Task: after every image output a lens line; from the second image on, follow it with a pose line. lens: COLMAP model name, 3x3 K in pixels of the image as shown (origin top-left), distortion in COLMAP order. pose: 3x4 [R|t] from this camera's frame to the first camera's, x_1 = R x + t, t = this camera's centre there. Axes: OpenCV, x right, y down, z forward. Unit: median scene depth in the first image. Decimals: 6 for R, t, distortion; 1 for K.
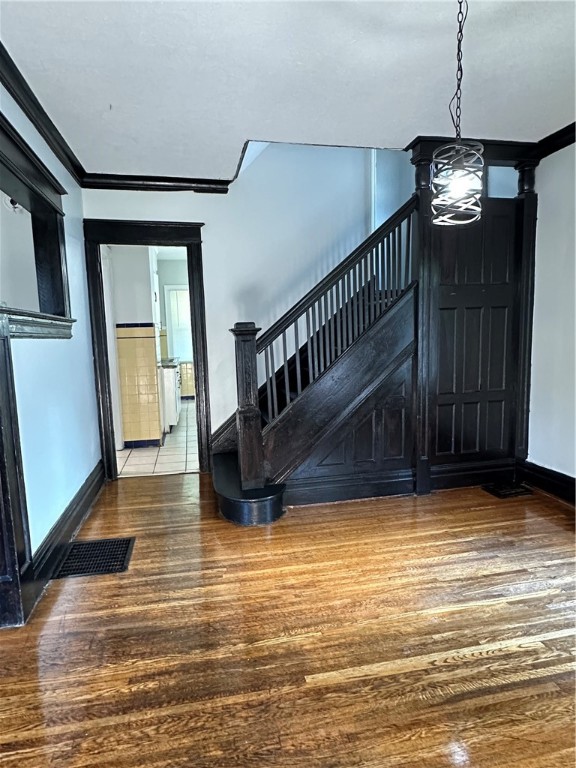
lens RADIAL K [[452.3, 0, 288.4], [0, 452.3, 385.9], [0, 0, 1]] dist [0.007902, -0.000811]
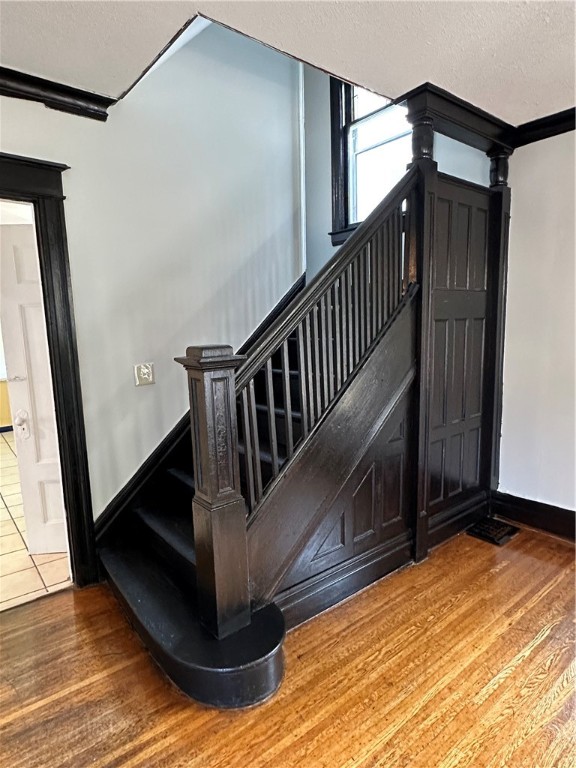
lens RADIAL K [[452.3, 0, 286.4], [0, 452.3, 385.7], [0, 0, 1]] dist [0.007902, -0.000811]
pose [[0.893201, -0.061428, 0.445443, -0.238673], [0.056618, 0.998105, 0.024111, -0.090139], [-0.446080, 0.003684, 0.894986, 0.410686]]
